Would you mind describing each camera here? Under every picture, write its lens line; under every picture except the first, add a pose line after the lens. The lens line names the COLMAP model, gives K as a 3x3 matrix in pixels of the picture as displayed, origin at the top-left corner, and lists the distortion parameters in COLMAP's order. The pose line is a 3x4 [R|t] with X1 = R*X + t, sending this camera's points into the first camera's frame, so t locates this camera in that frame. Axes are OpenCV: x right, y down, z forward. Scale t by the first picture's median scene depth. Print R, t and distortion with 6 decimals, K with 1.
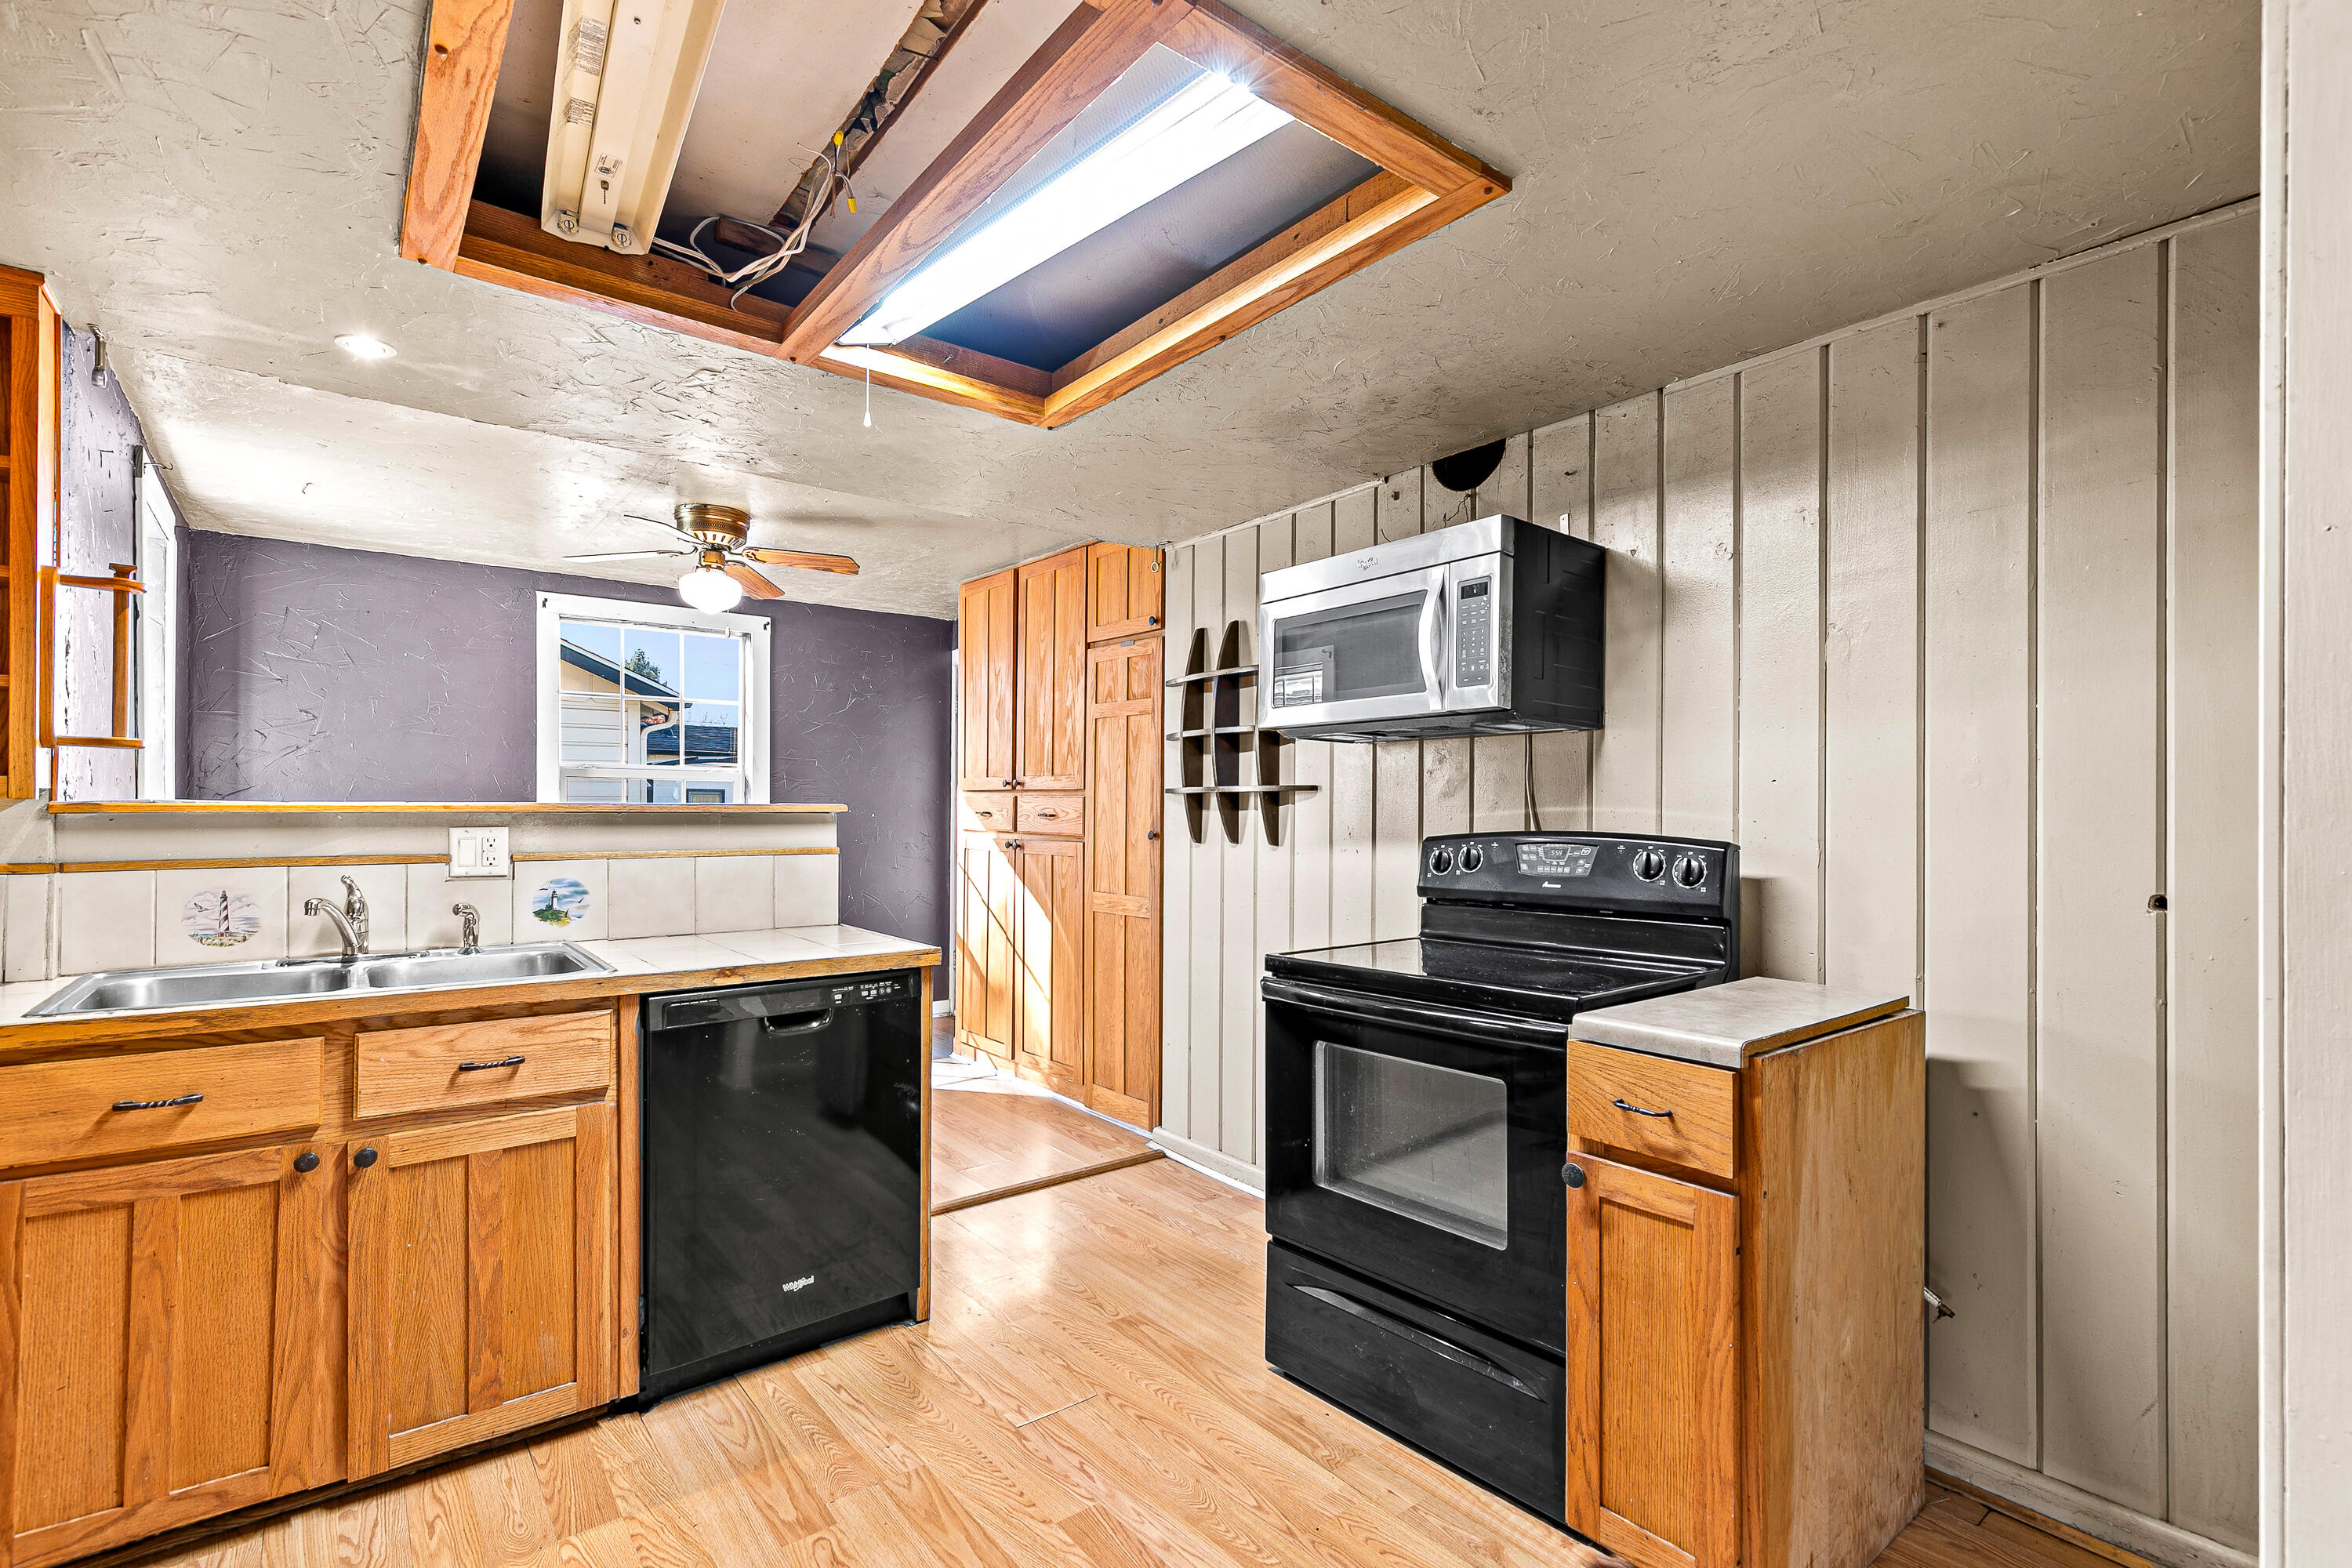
lens RADIAL K [[1090.6, 0, 1175.5], [0, 1090.6, 811.1], [0, 0, 1]] dist [0.009330, -0.000678]
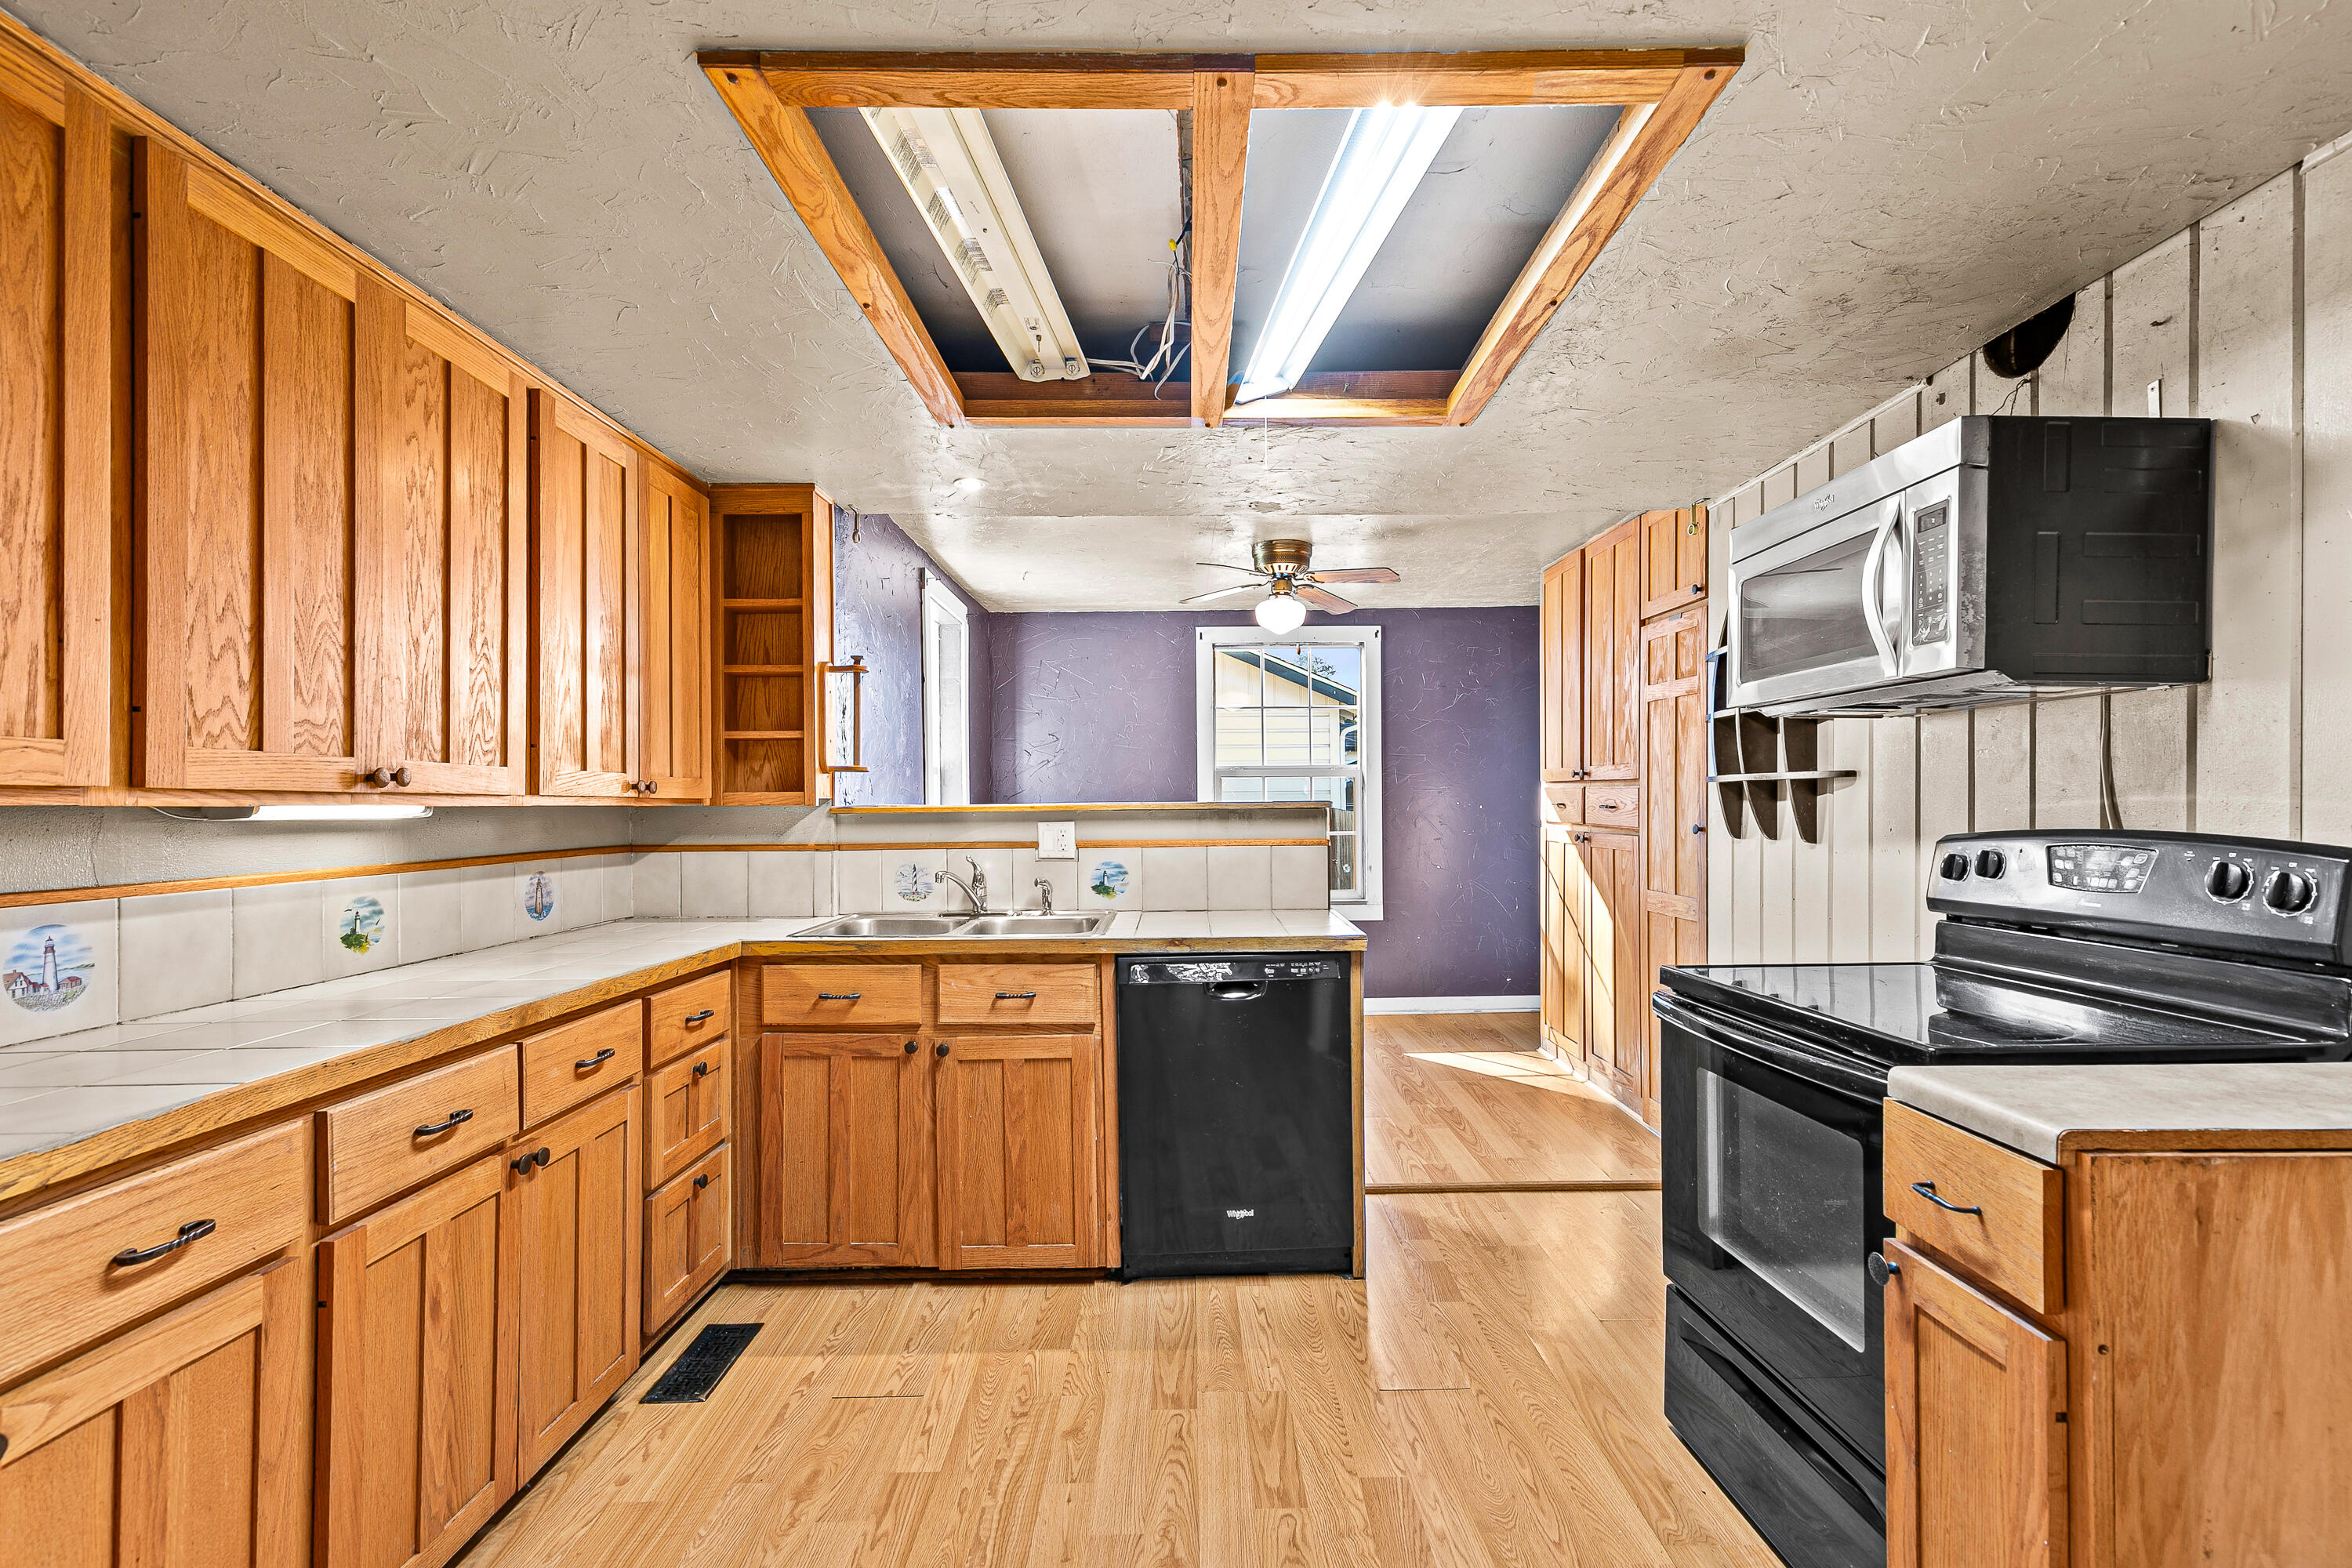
lens RADIAL K [[1090.6, 0, 1175.5], [0, 1090.6, 811.1], [0, 0, 1]] dist [0.009330, -0.000678]
pose [[0.784312, -0.004972, -0.620347, 0.352146], [0.011528, 0.999912, 0.006562, -0.006220], [0.620260, -0.012298, 0.784300, 0.052010]]
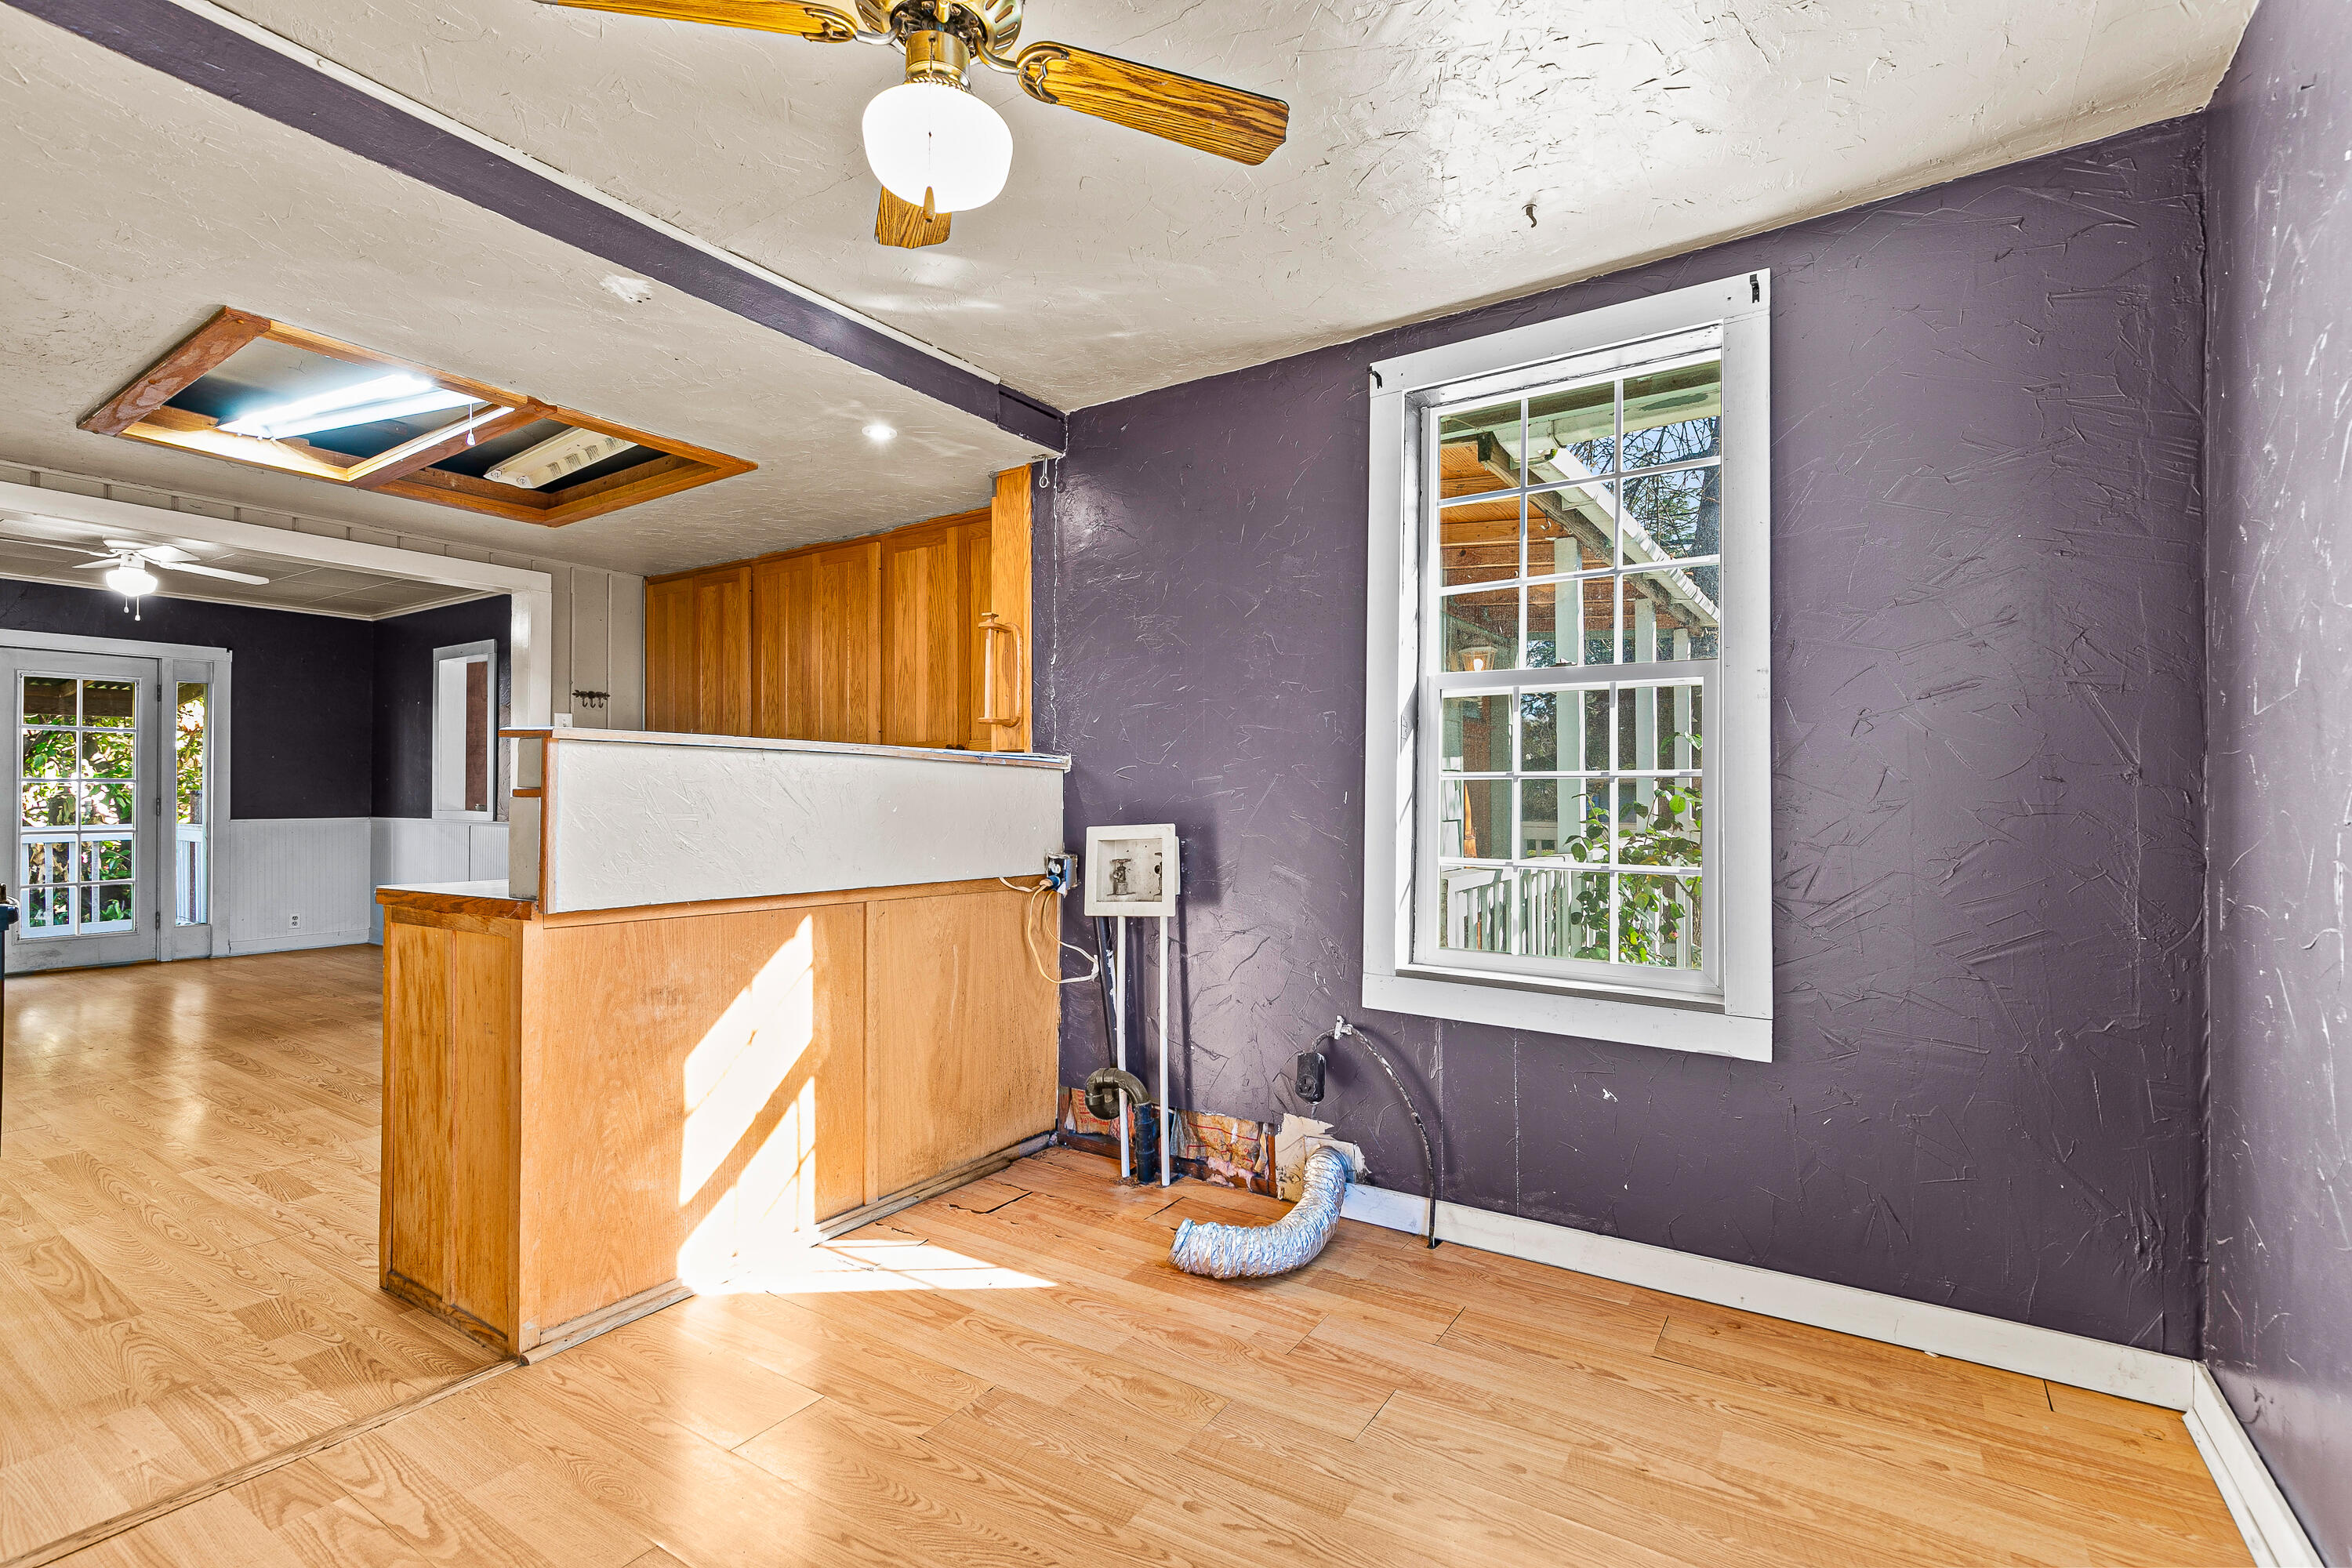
lens RADIAL K [[1036.1, 0, 1176.0], [0, 1036.1, 784.0], [0, 0, 1]] dist [0.000477, 0.000352]
pose [[-0.947484, -0.008518, -0.319690, -0.684122], [-0.004118, 0.999887, -0.014436, 0.052510], [0.319777, -0.012361, -0.947412, 2.423474]]
